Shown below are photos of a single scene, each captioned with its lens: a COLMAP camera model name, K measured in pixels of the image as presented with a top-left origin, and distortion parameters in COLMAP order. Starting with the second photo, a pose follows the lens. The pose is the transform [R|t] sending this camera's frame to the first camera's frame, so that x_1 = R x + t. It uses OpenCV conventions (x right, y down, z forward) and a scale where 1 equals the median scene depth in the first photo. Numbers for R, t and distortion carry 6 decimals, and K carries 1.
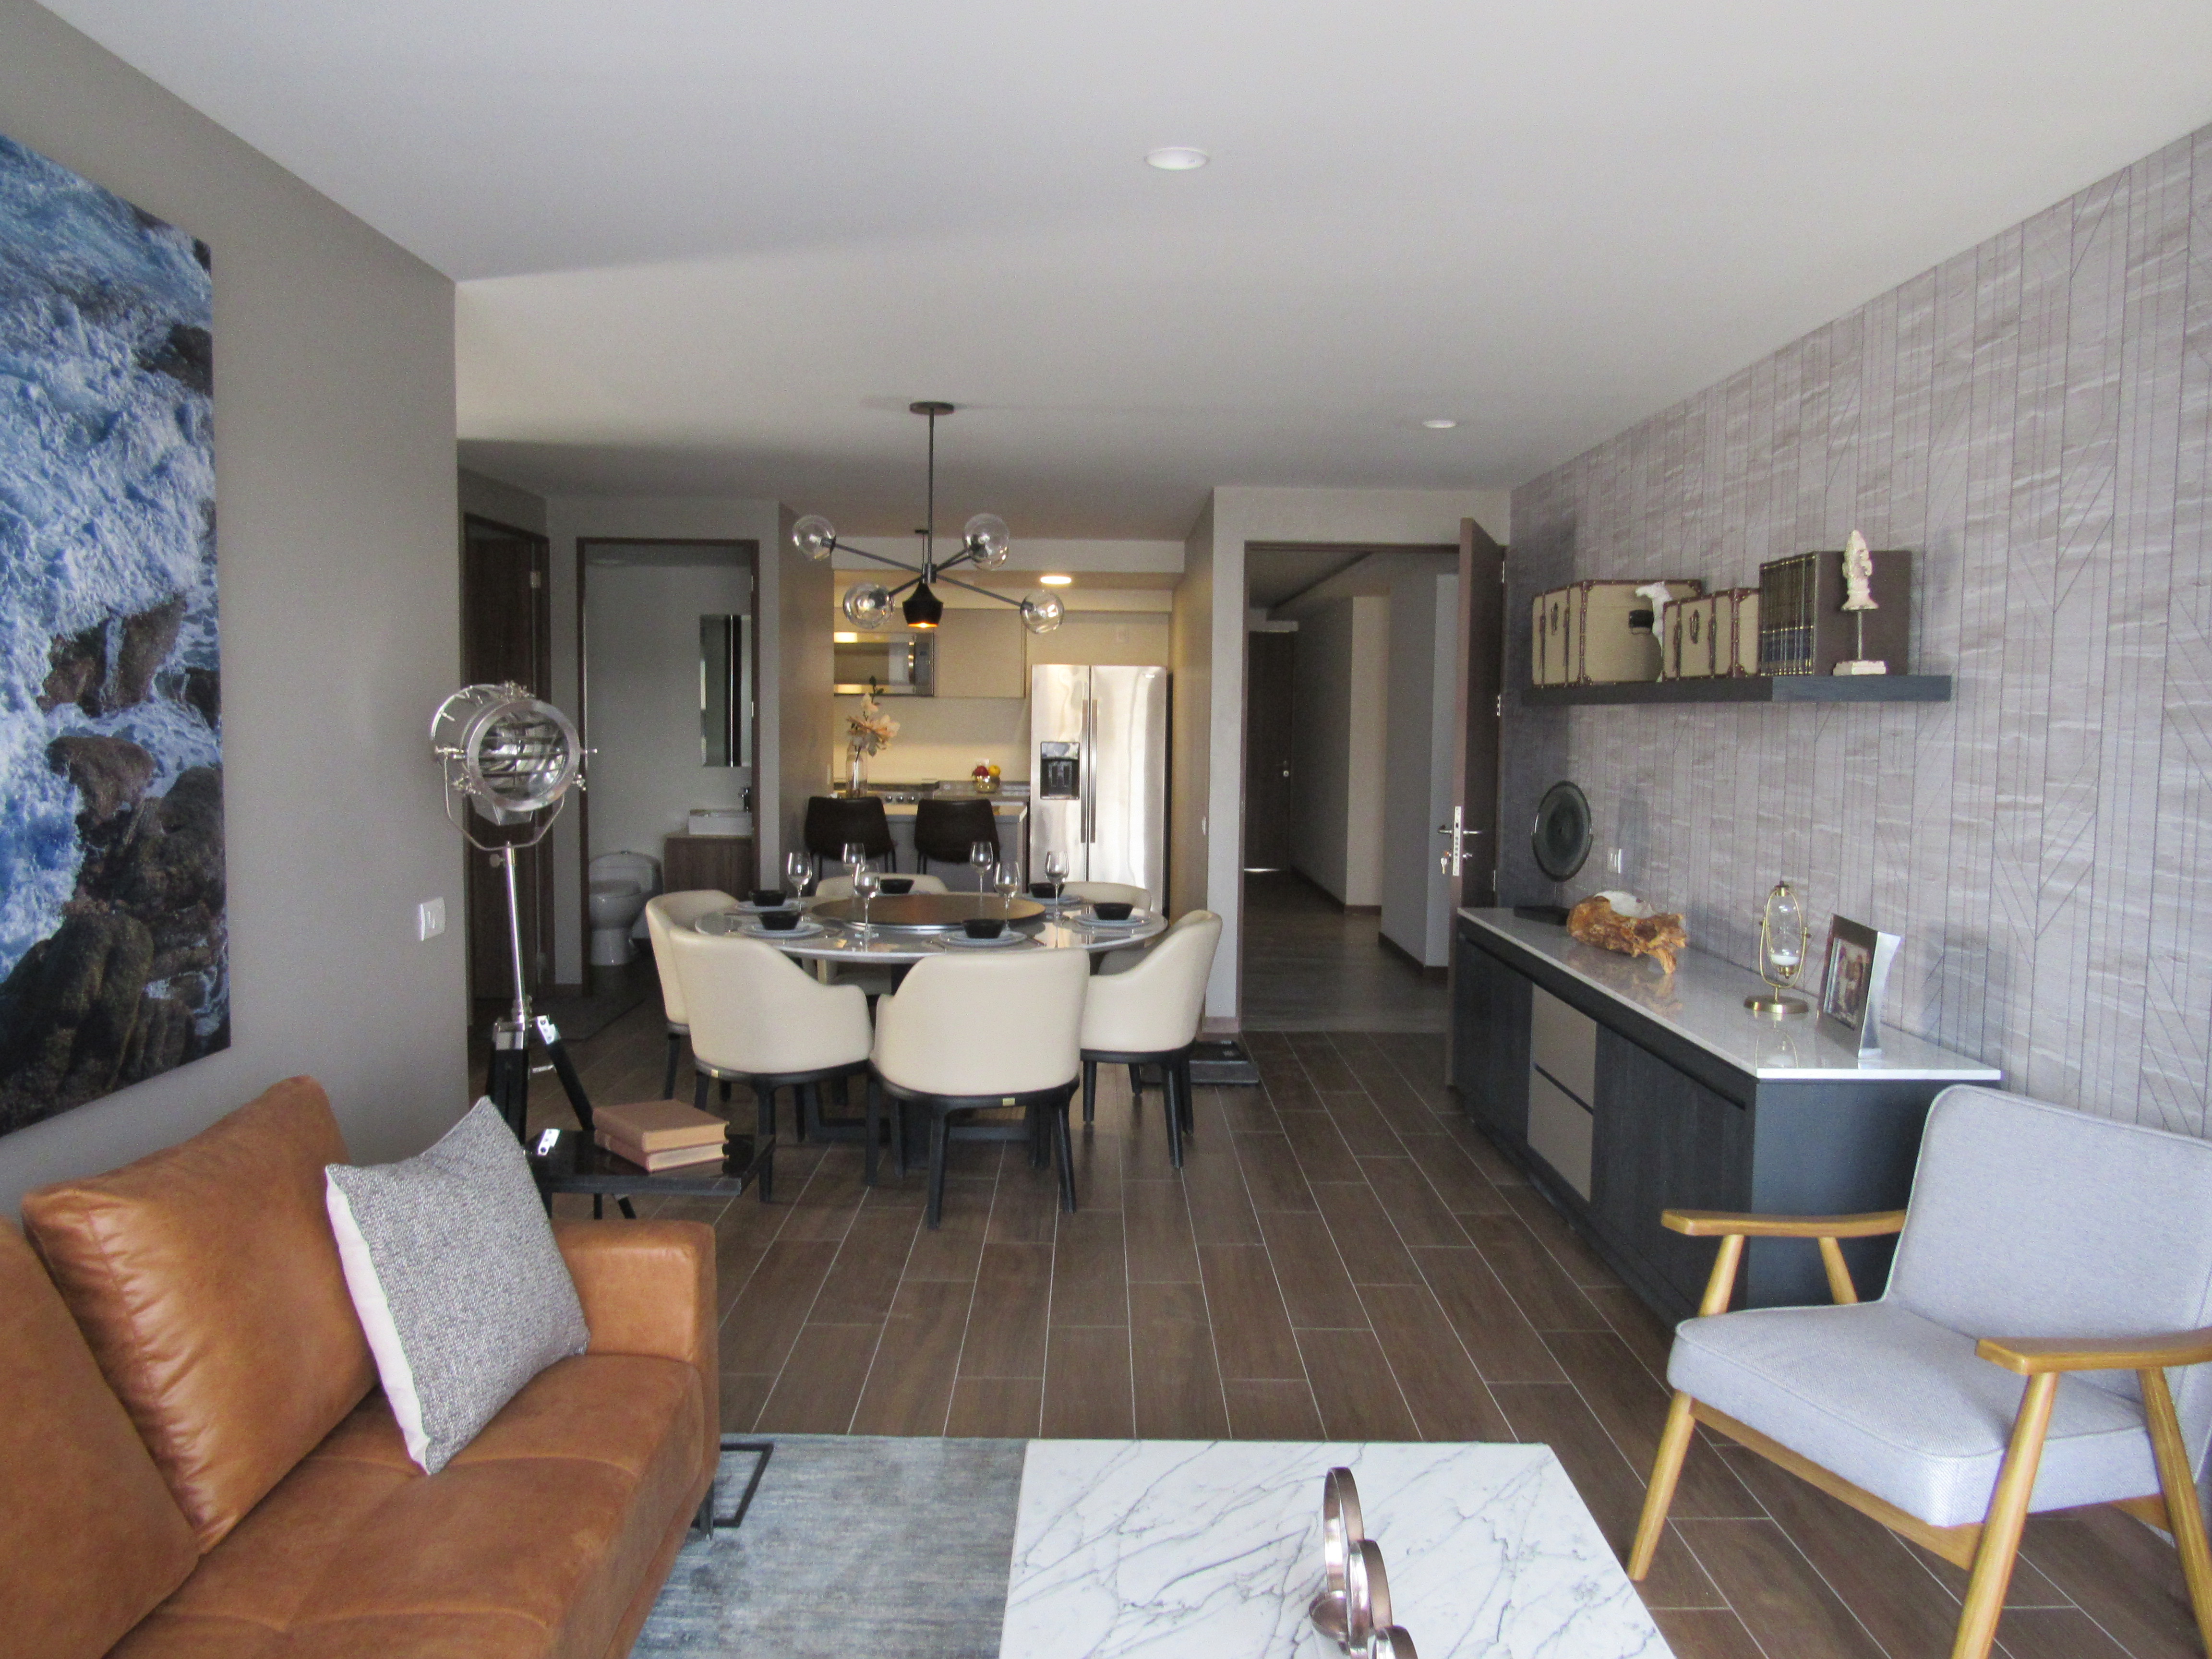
lens RADIAL K [[1591.0, 0, 1107.3], [0, 1591.0, 826.1], [0, 0, 1]] dist [-0.032798, 0.011530]
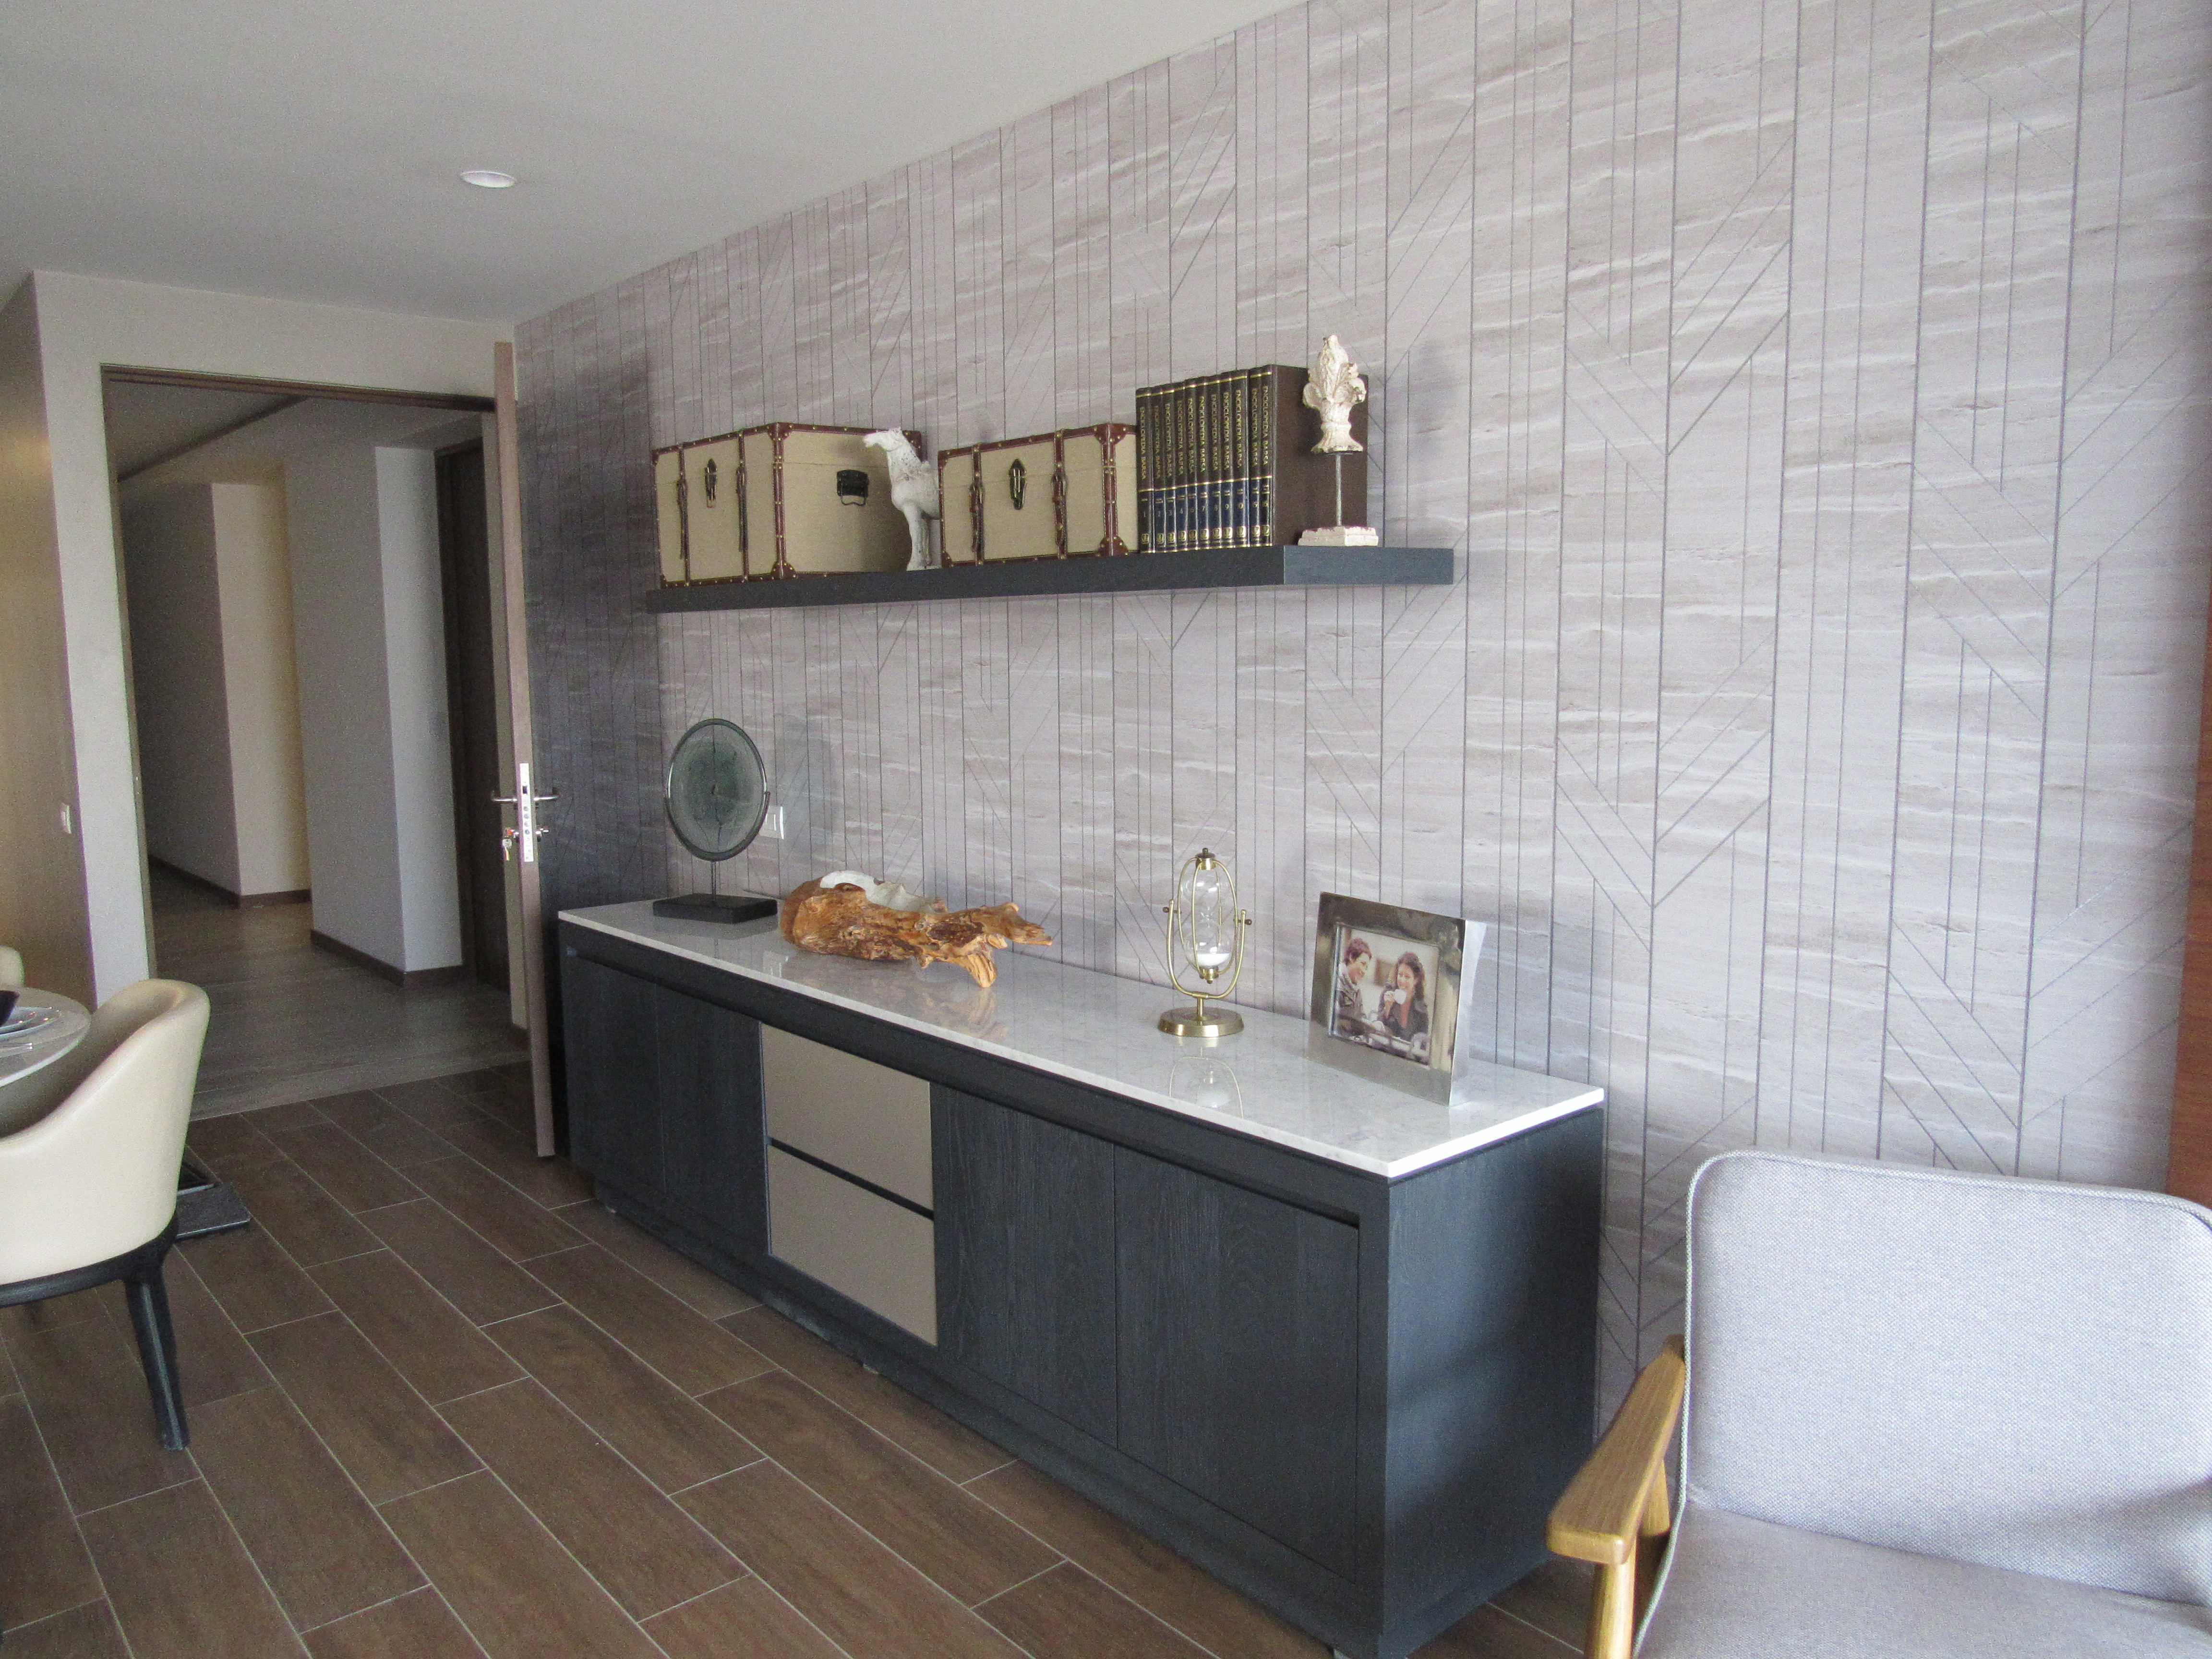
lens RADIAL K [[1591.0, 0, 1111.2], [0, 1591.0, 829.2], [0, 0, 1]] dist [-0.032798, 0.011530]
pose [[0.756346, -0.094969, 0.647242, -0.058837], [0.063513, 0.995392, 0.071834, -0.026749], [-0.651081, -0.013223, 0.758893, 0.492496]]
